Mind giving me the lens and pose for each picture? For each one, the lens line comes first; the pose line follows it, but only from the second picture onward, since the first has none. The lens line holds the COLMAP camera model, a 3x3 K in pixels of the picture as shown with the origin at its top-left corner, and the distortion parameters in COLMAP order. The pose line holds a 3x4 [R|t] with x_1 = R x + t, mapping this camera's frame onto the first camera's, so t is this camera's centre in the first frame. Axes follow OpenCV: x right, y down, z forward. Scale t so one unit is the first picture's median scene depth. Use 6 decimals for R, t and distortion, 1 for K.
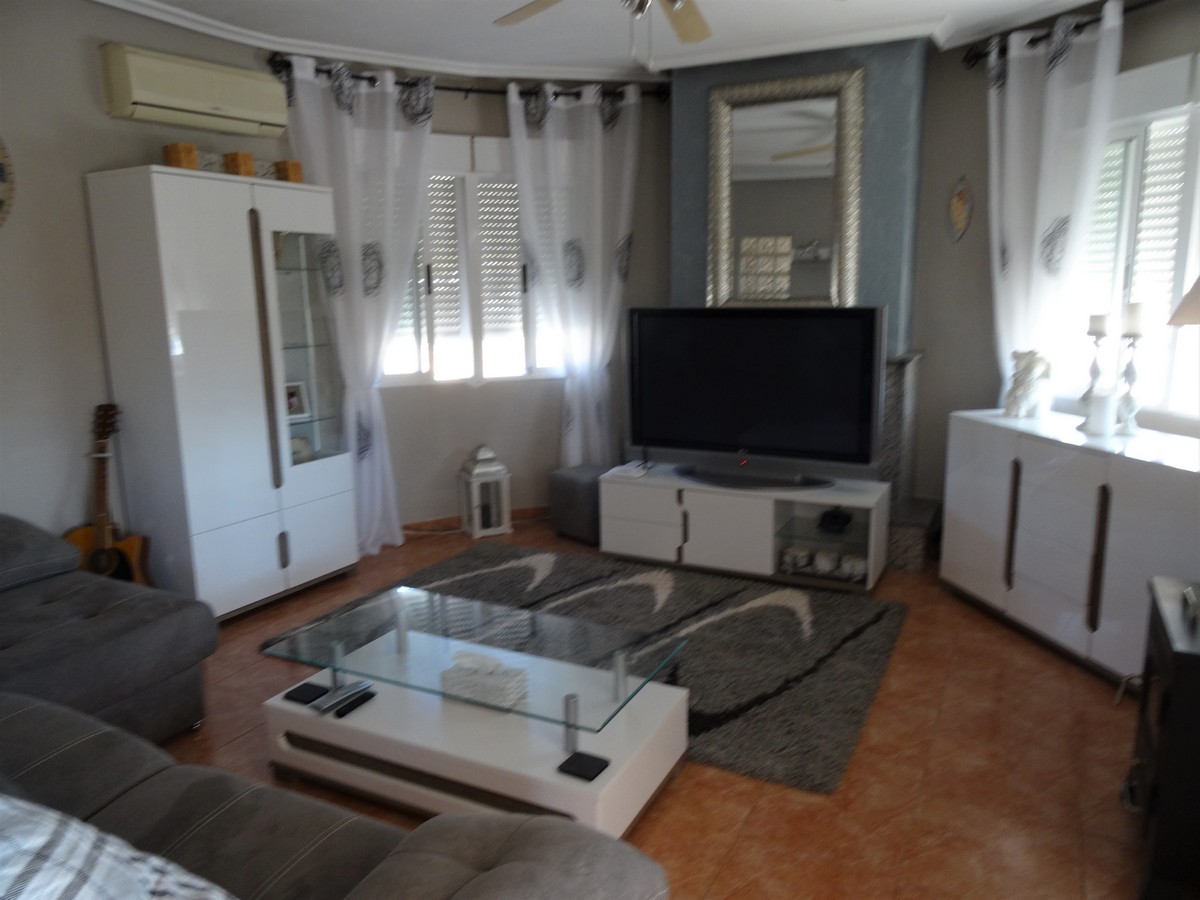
lens RADIAL K [[842.7, 0, 600.9], [0, 842.7, 450.1], [0, 0, 1]] dist [-0.012616, -0.004433]
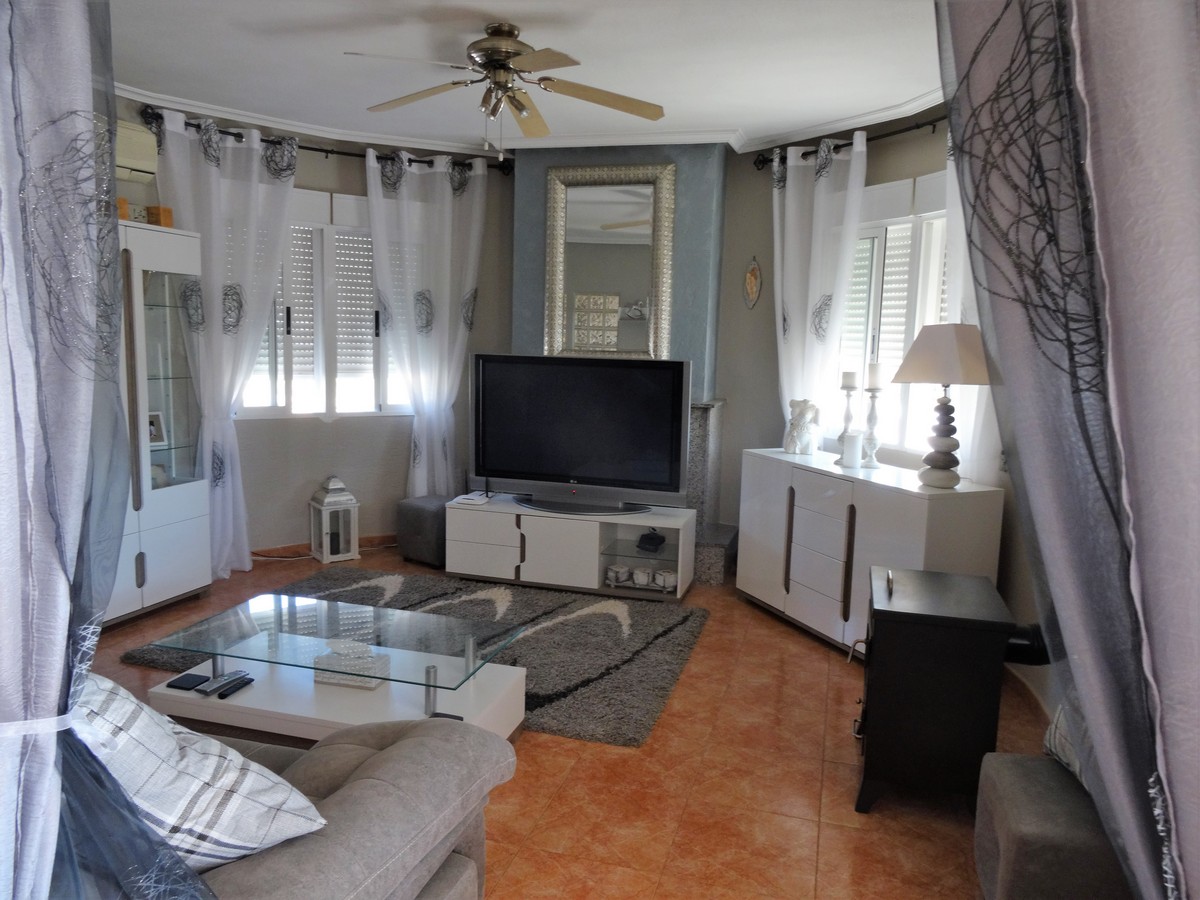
lens RADIAL K [[857.0, 0, 601.1], [0, 857.0, 448.8], [0, 0, 1]] dist [-0.003485, -0.002325]
pose [[0.980876, 0.016924, 0.193897, -0.022644], [-0.005330, 0.998174, -0.060161, 0.027851], [-0.194562, 0.057977, 0.979175, -0.159522]]
